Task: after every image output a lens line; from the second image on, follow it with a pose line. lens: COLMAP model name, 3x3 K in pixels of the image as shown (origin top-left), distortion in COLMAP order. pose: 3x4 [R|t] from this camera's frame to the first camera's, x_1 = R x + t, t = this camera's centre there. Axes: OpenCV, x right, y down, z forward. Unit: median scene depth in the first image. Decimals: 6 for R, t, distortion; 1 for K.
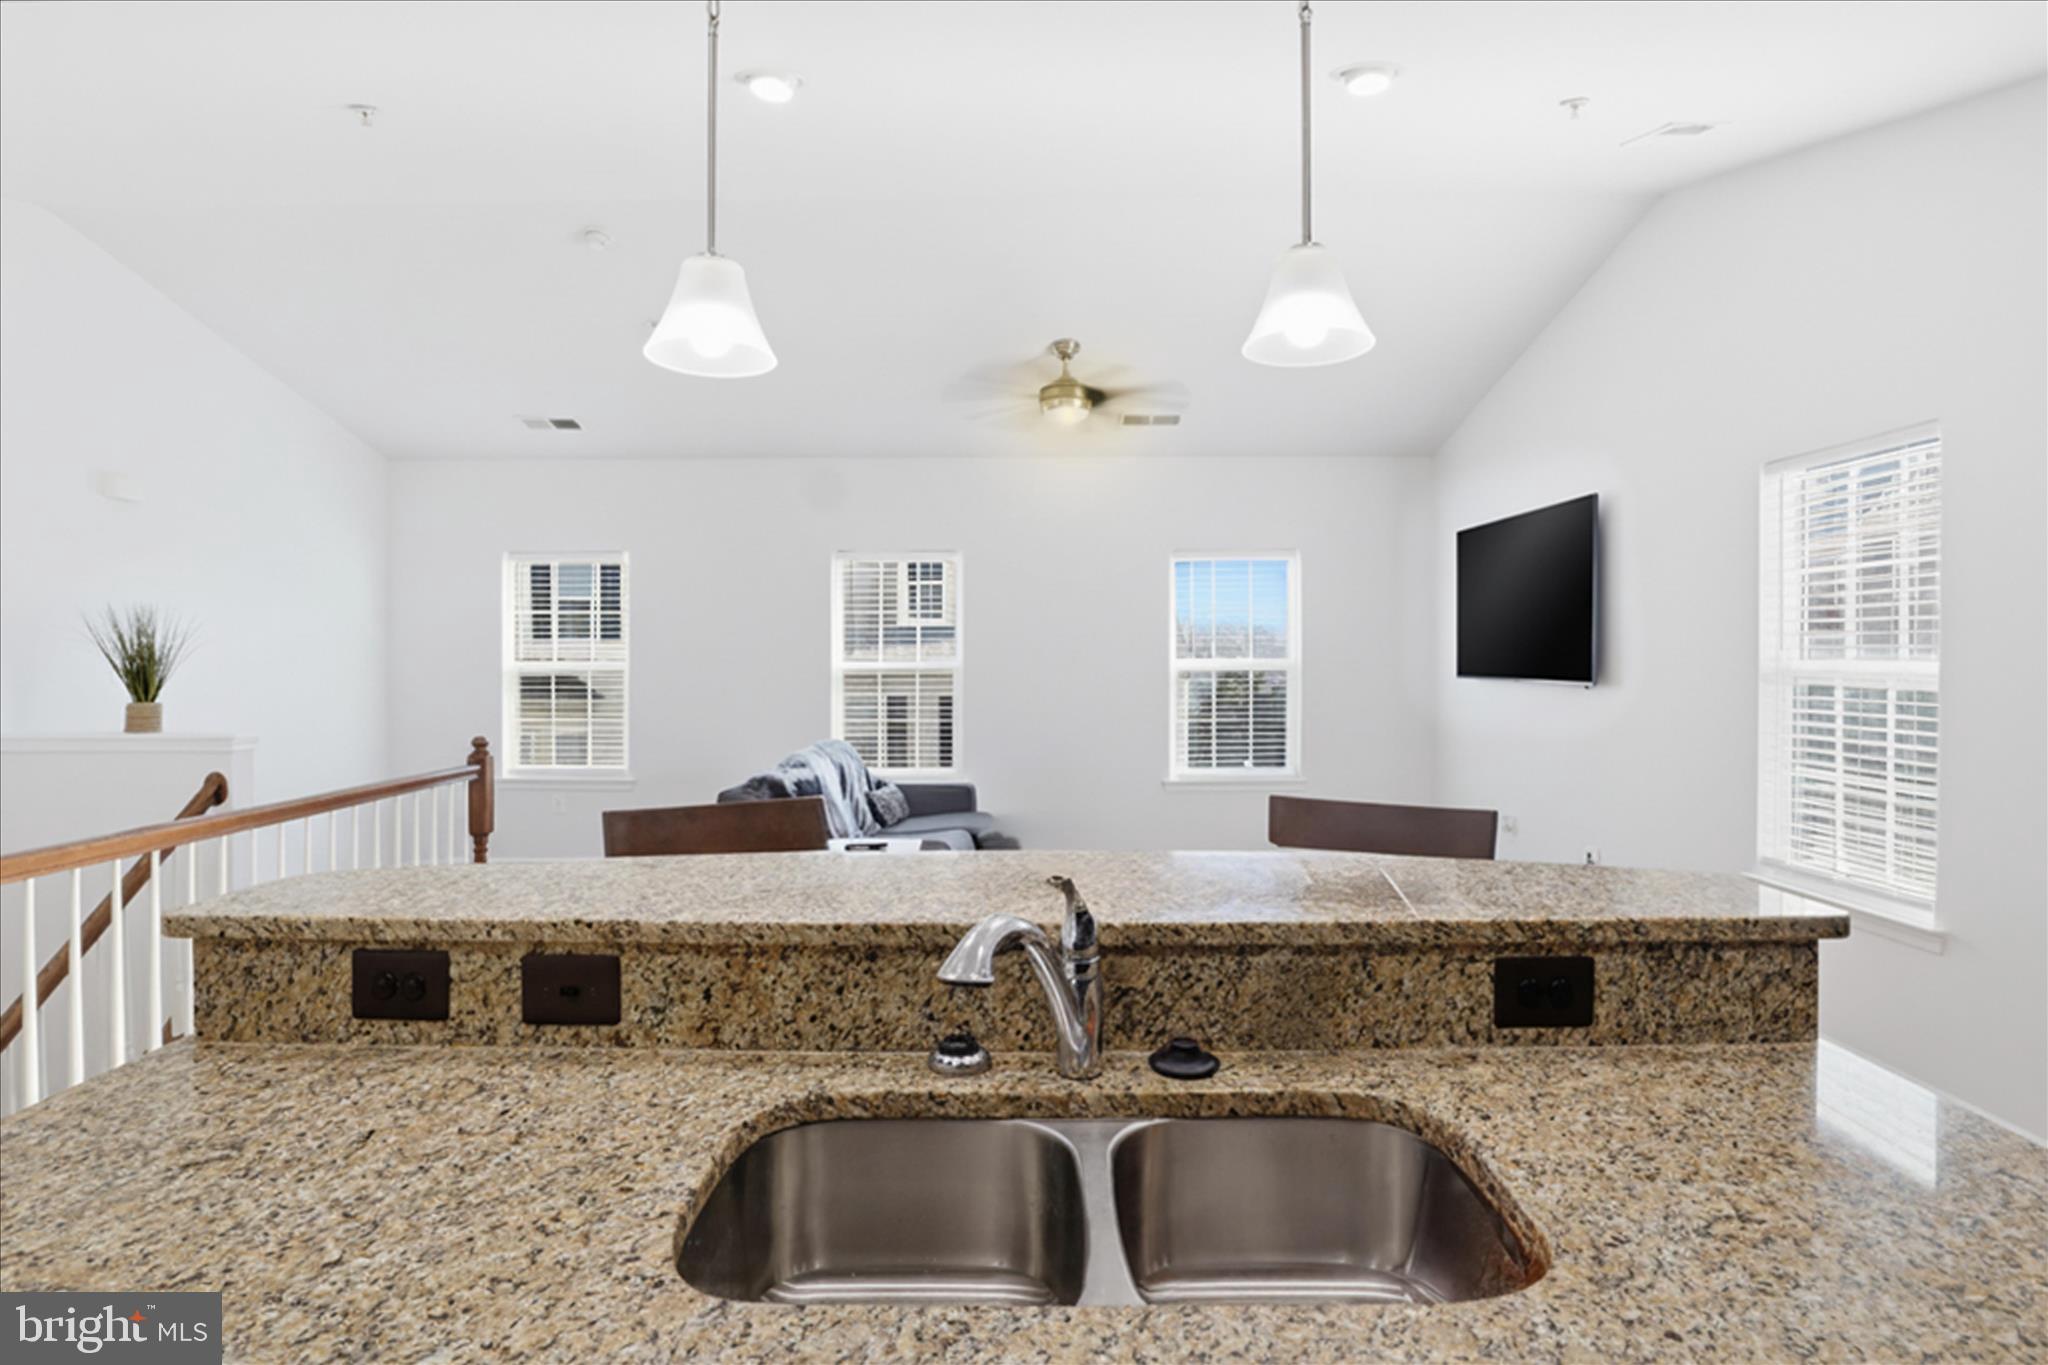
lens RADIAL K [[1061.0, 0, 1038.8], [0, 1061.0, 677.3], [0, 0, 1]] dist [-0.030095, 0.003432]
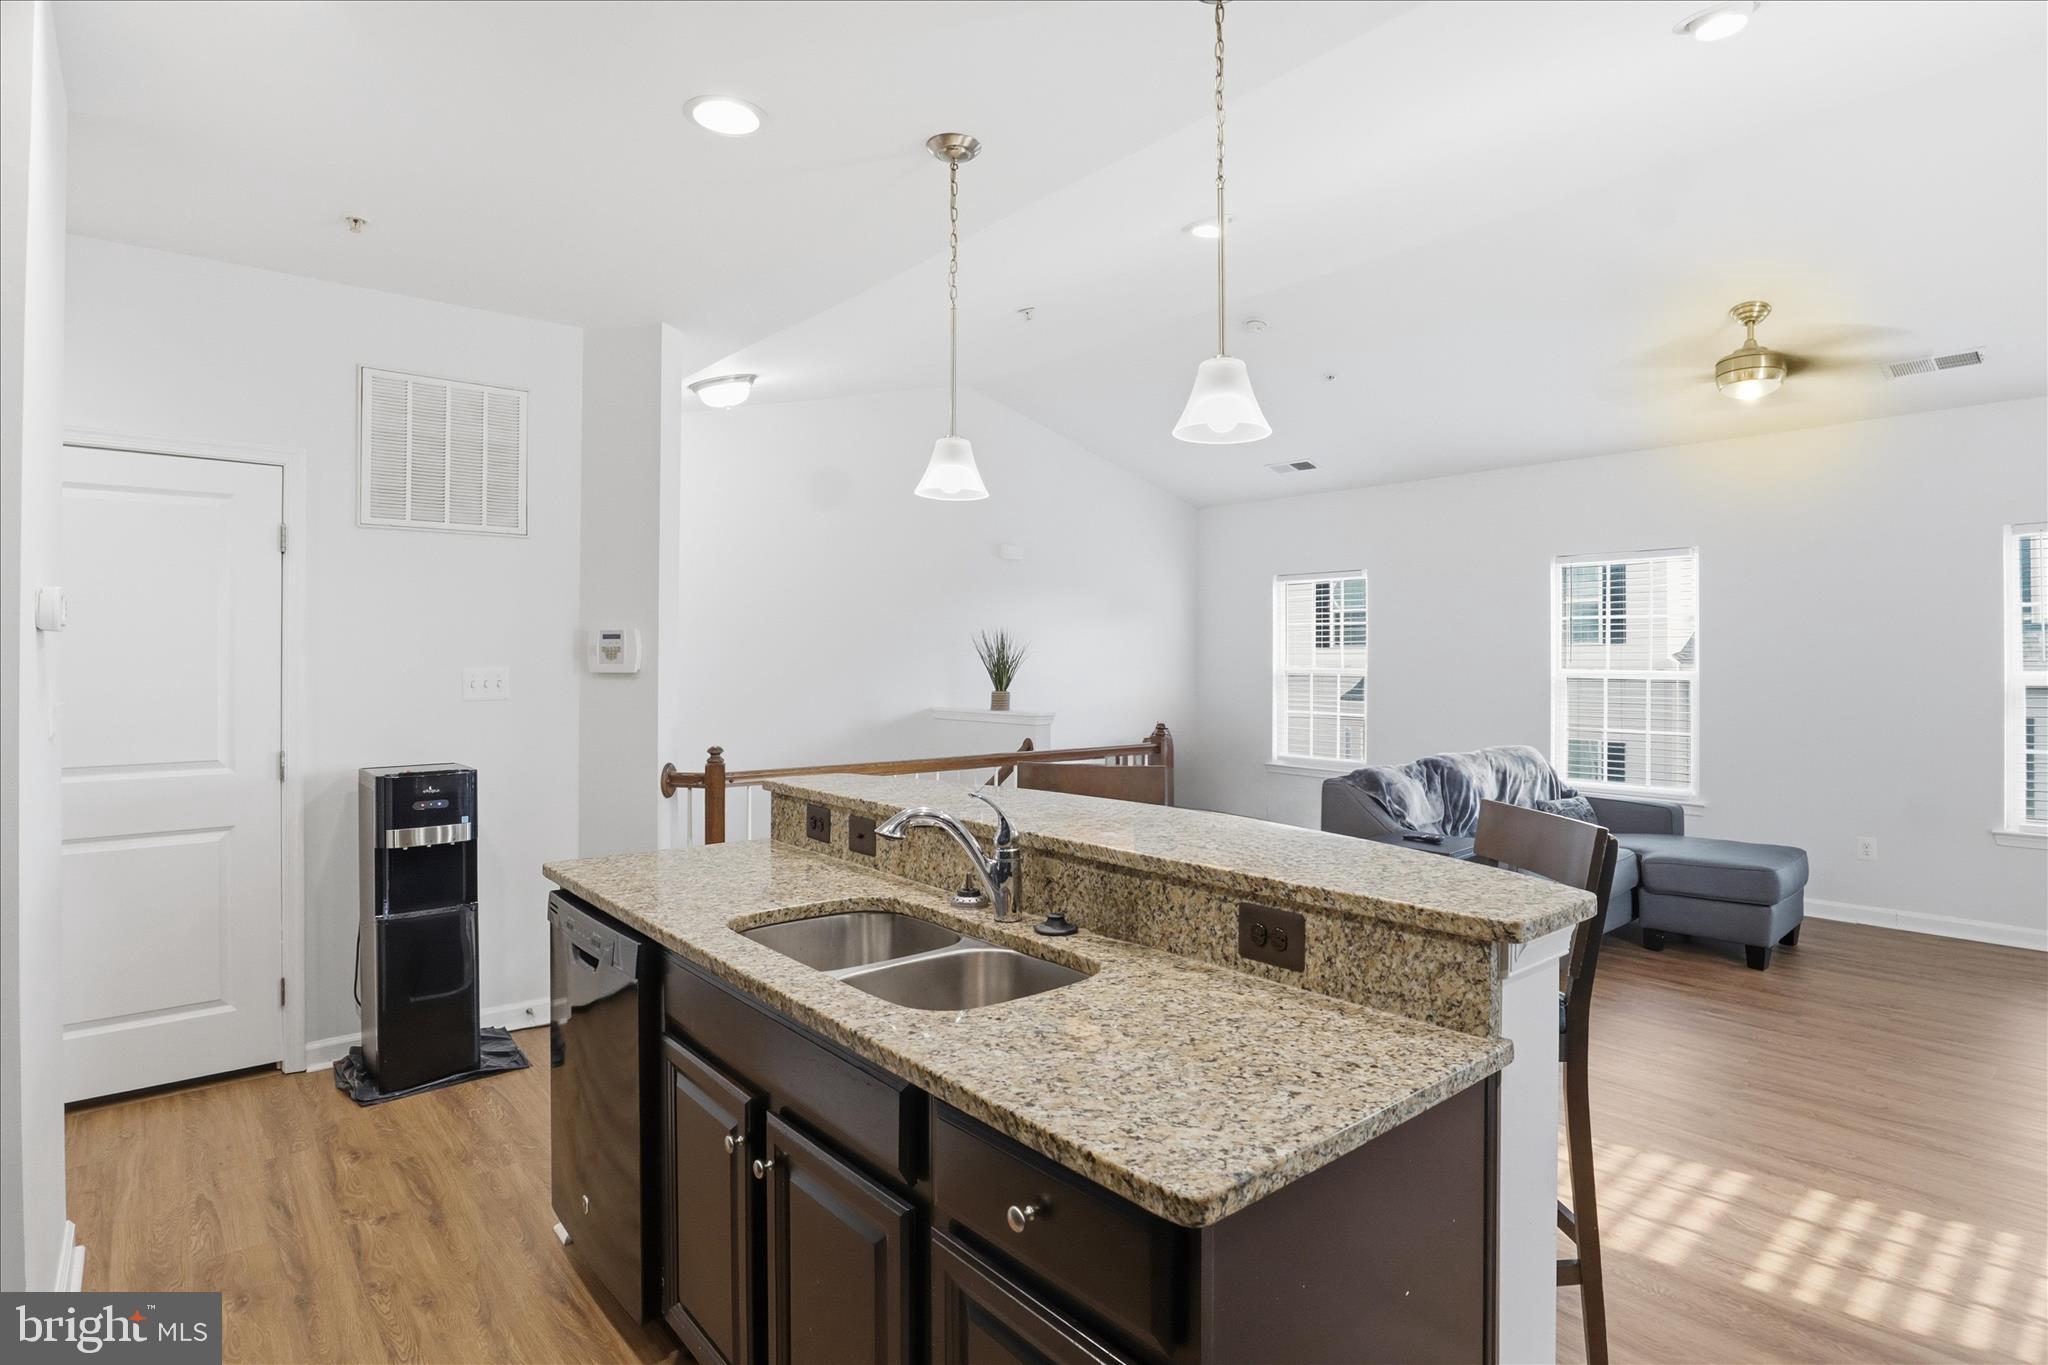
lens RADIAL K [[1061.0, 0, 1022.0], [0, 1061.0, 676.5], [0, 0, 1]] dist [-0.030095, 0.003432]
pose [[0.646738, 0.014634, -0.762572, 1.247182], [-0.018194, 0.999827, 0.003756, -0.010817], [0.762495, 0.011445, 0.646892, -0.049603]]
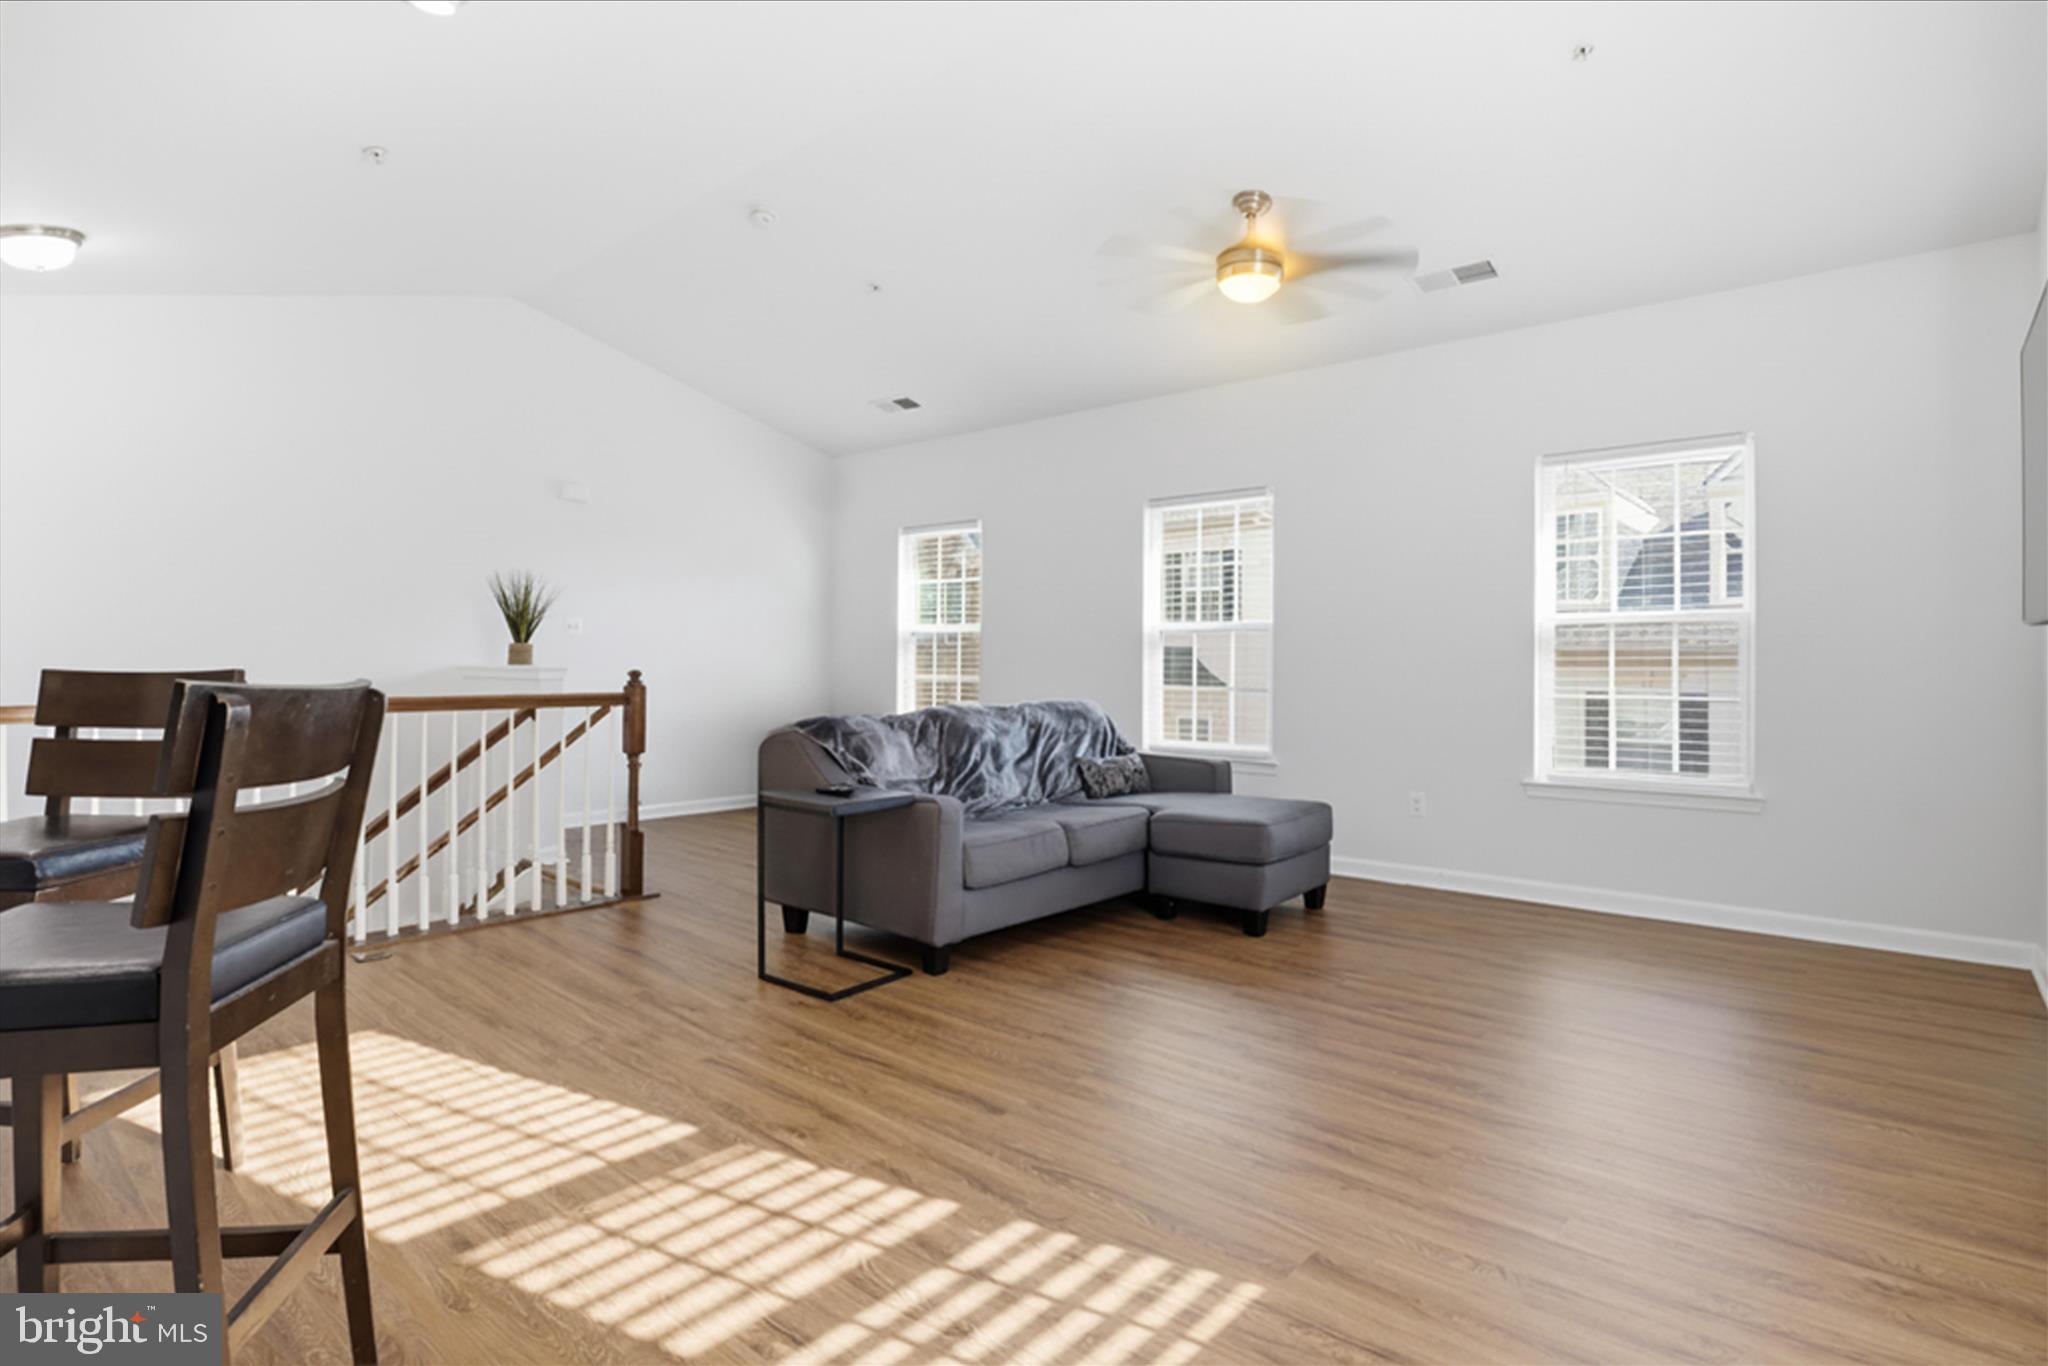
lens RADIAL K [[1061.0, 0, 1028.4], [0, 1061.0, 664.5], [0, 0, 1]] dist [-0.030095, 0.003432]
pose [[0.754589, 0.008534, -0.656142, 1.747060], [-0.018529, 0.999794, -0.008305, 0.169241], [0.655936, 0.018425, 0.754592, 1.293737]]
